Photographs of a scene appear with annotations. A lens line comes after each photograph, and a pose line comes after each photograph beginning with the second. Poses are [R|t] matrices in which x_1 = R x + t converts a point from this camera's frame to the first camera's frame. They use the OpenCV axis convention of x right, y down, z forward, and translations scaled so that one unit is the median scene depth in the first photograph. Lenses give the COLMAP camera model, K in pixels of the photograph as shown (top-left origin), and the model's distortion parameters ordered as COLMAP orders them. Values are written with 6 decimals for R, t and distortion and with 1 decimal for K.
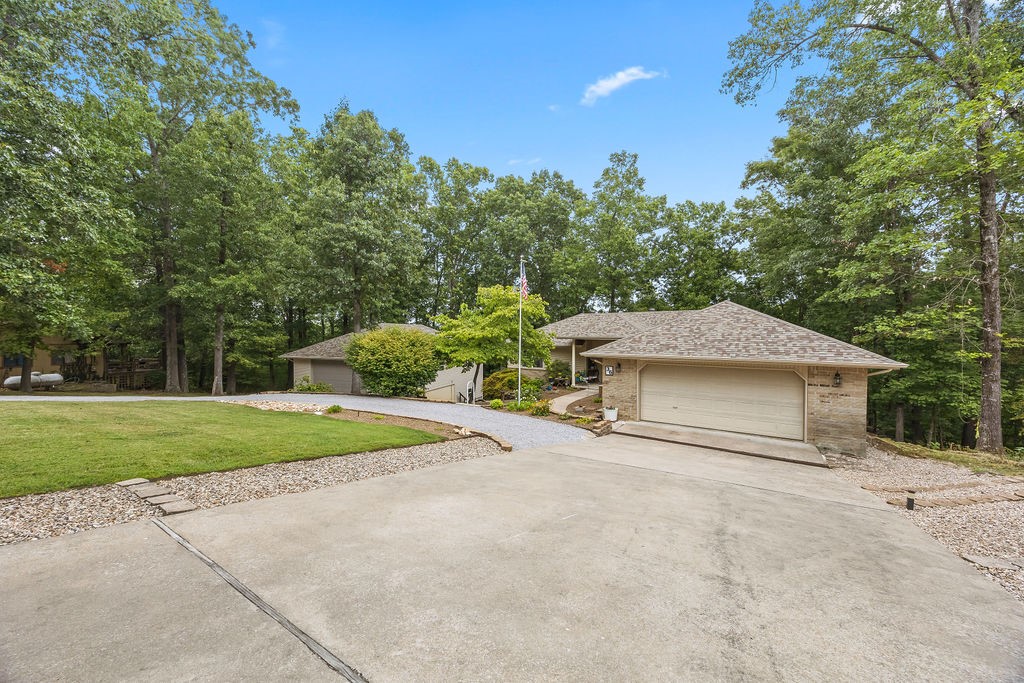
lens RADIAL K [[393.2, 0, 502.8], [0, 393.2, 332.1], [0, 0, 1]] dist [-0.002033, -0.000624]
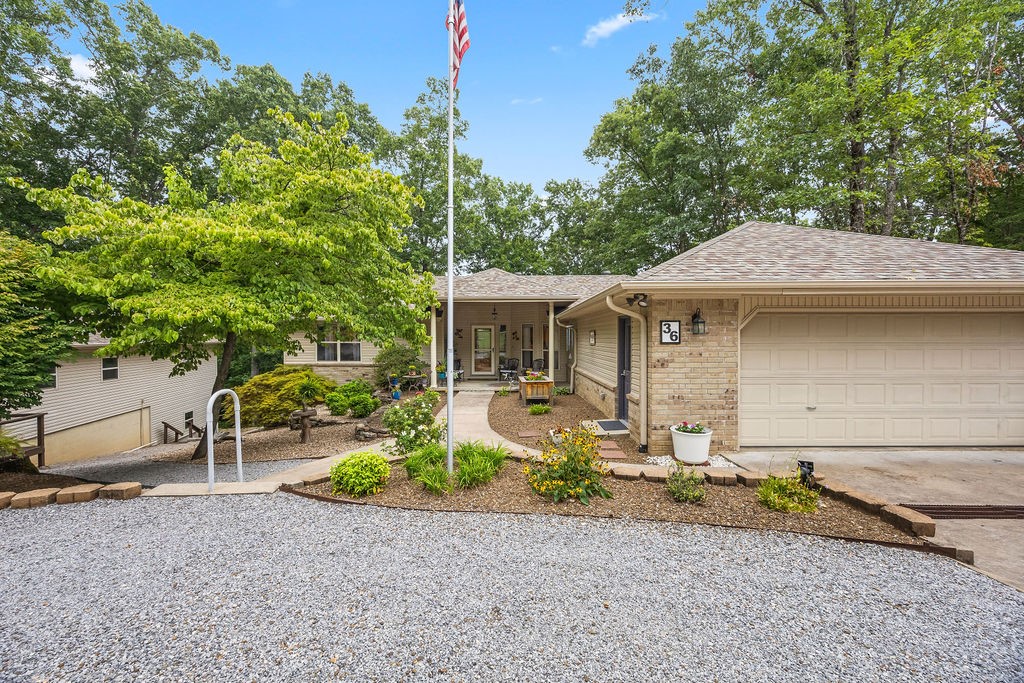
lens RADIAL K [[393.2, 0, 511.7], [0, 393.2, 345.4], [0, 0, 1]] dist [-0.002033, -0.000624]
pose [[0.814331, -0.013731, 0.580238, -0.062445], [0.000568, 0.999738, 0.022861, 0.073747], [-0.580400, -0.018287, 0.814126, 0.557415]]
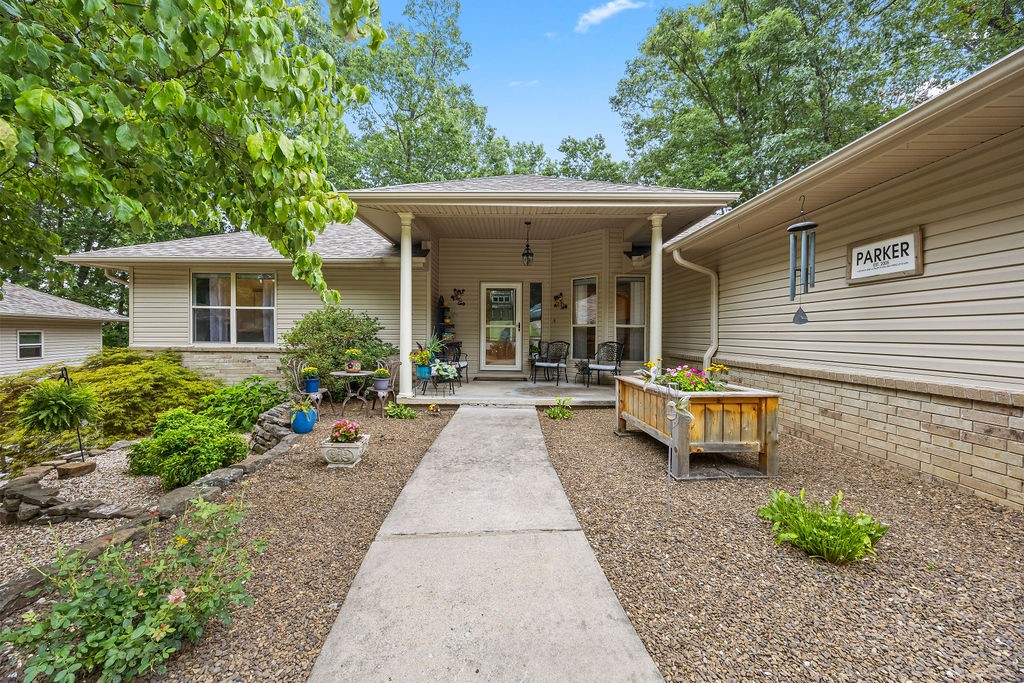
lens RADIAL K [[393.2, 0, 511.0], [0, 393.2, 334.3], [0, 0, 1]] dist [-0.002033, -0.000624]
pose [[0.807605, 0.003879, 0.589711, 0.093350], [-0.008502, 0.999951, 0.005067, 0.106971], [-0.589662, -0.009106, 0.807599, 0.864062]]
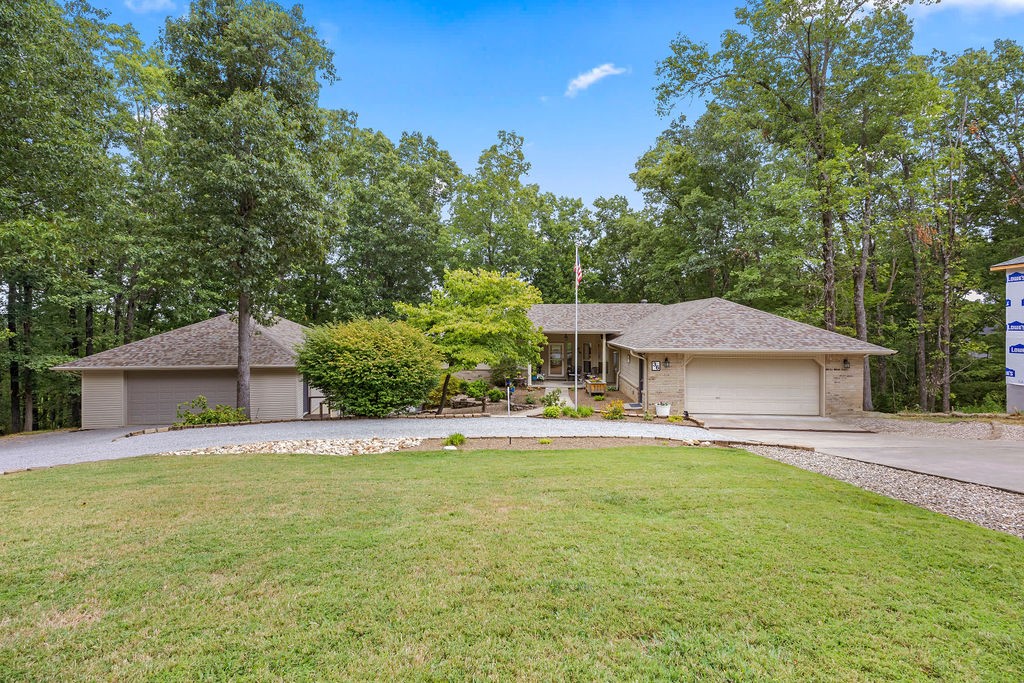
lens RADIAL K [[452.3, 0, 502.3], [0, 452.3, 323.3], [0, 0, 1]] dist [-0.012740, 0.000001]
pose [[0.871059, 0.000363, 0.491179, -0.446047], [-0.000192, 1.000000, -0.000399, -0.005893], [-0.491179, 0.000253, 0.871058, 0.148388]]
